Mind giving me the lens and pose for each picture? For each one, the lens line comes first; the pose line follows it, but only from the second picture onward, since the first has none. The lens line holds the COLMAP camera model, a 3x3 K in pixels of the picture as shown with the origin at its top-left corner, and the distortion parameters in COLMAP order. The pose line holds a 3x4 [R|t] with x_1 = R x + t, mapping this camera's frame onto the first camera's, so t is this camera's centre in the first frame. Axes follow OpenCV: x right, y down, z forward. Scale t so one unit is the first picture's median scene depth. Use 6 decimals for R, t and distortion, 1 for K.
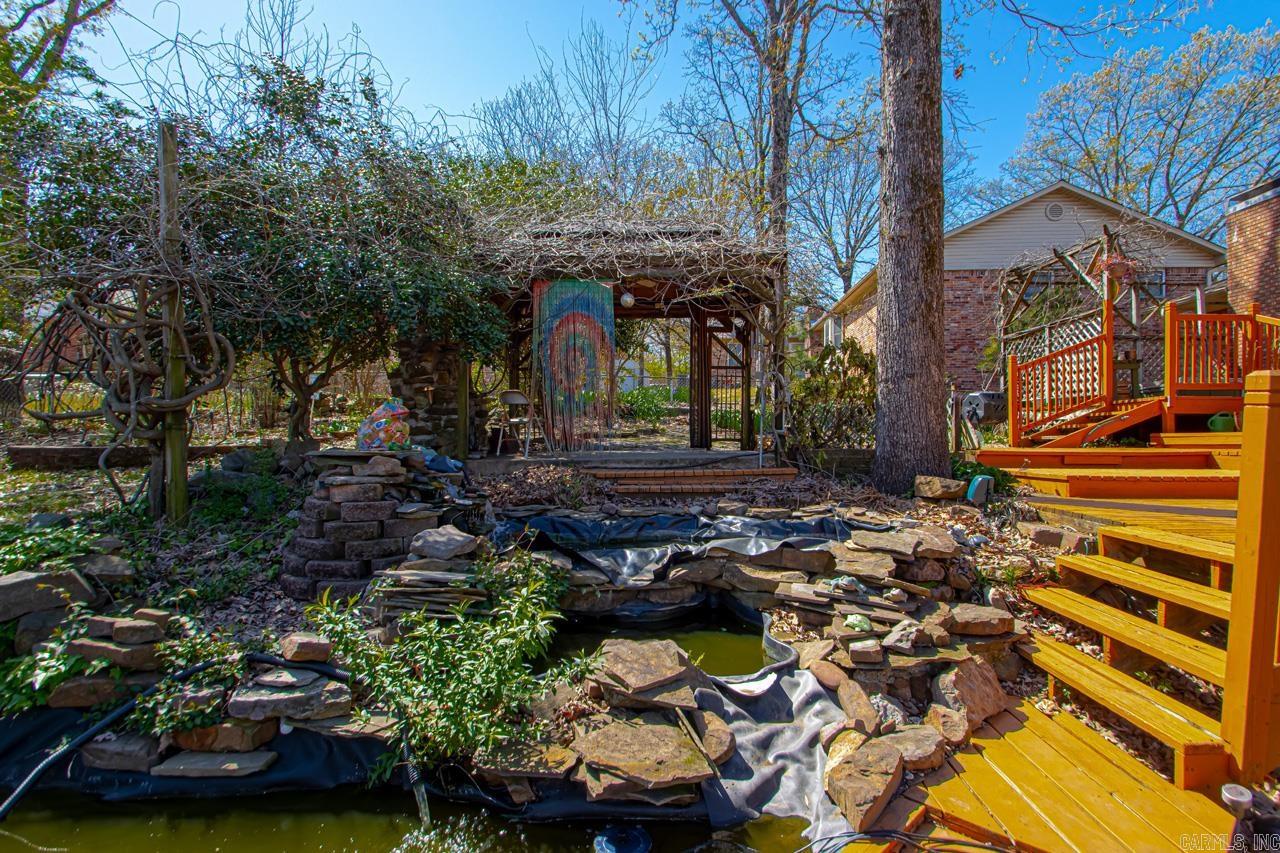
lens RADIAL K [[630.5, 0, 659.7], [0, 630.5, 423.2], [0, 0, 1]] dist [0.005990, -0.011523]
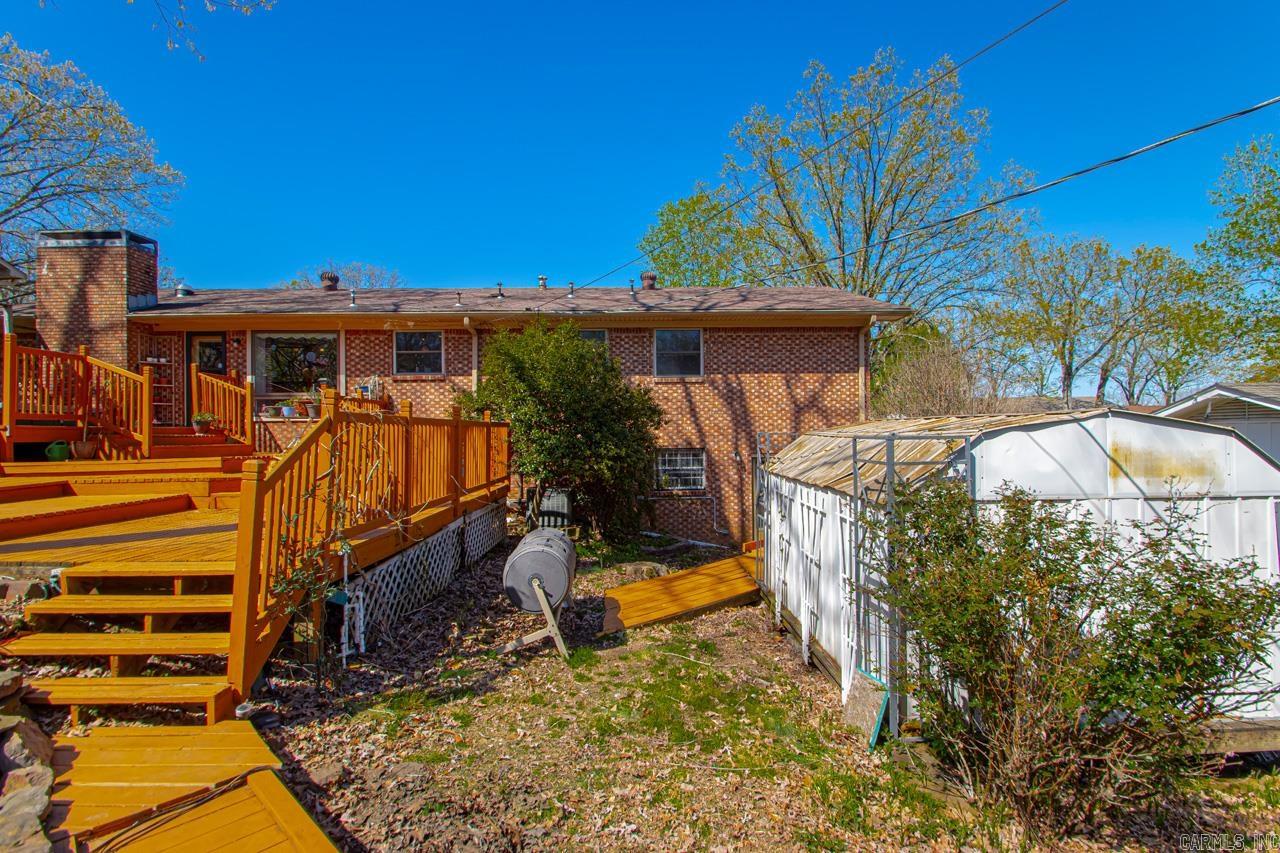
lens RADIAL K [[597.0, 0, 640.9], [0, 597.0, 419.5], [0, 0, 1]] dist [0.018756, -0.015832]
pose [[-0.026017, 0.020707, 0.999447, -0.274360], [-0.009382, 0.999736, -0.020957, -0.059713], [-0.999617, -0.009922, -0.025816, 0.005393]]
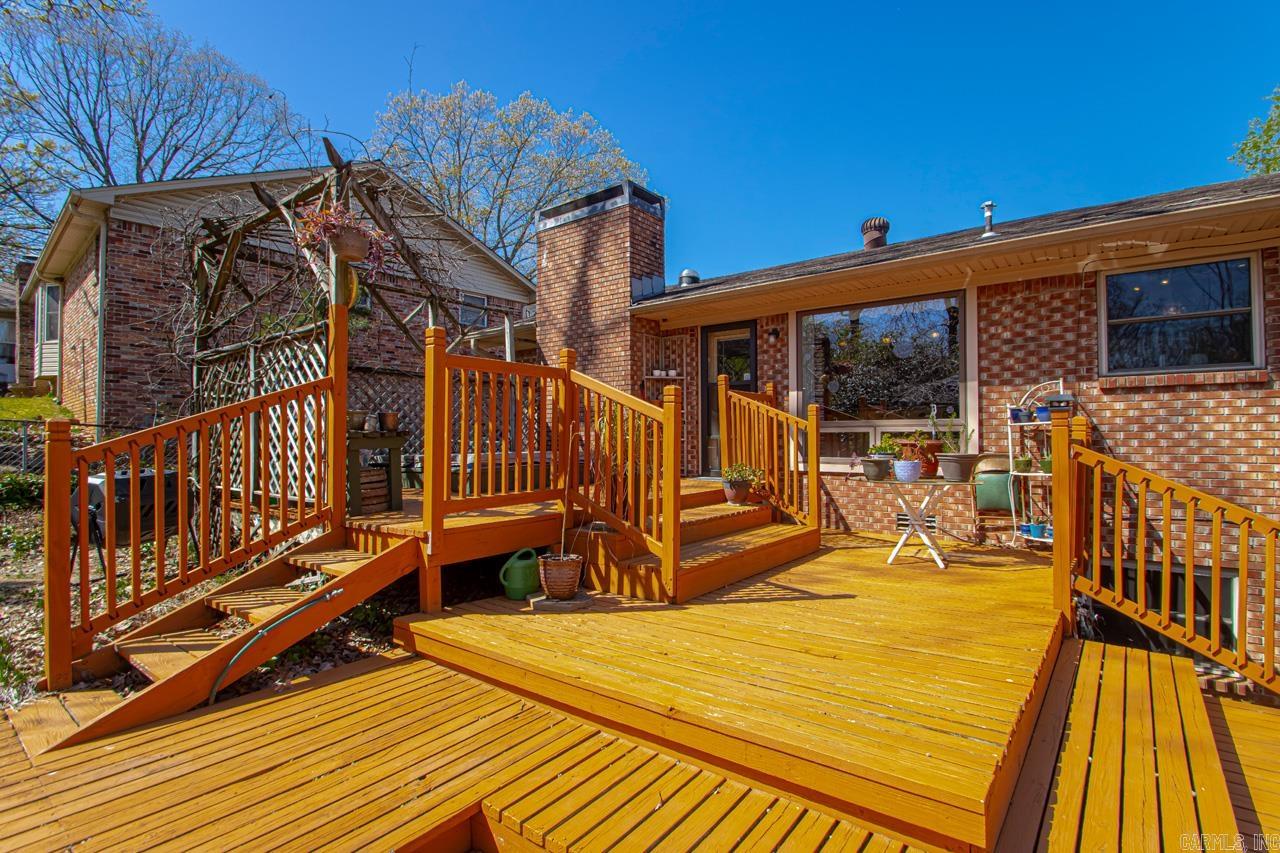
lens RADIAL K [[597.0, 0, 648.8], [0, 597.0, 425.9], [0, 0, 1]] dist [0.018756, -0.015832]
pose [[0.606767, 0.010377, 0.794812, 0.828547], [-0.012445, 0.999916, -0.003554, -0.178097], [-0.794783, -0.007735, 0.606845, 0.906653]]
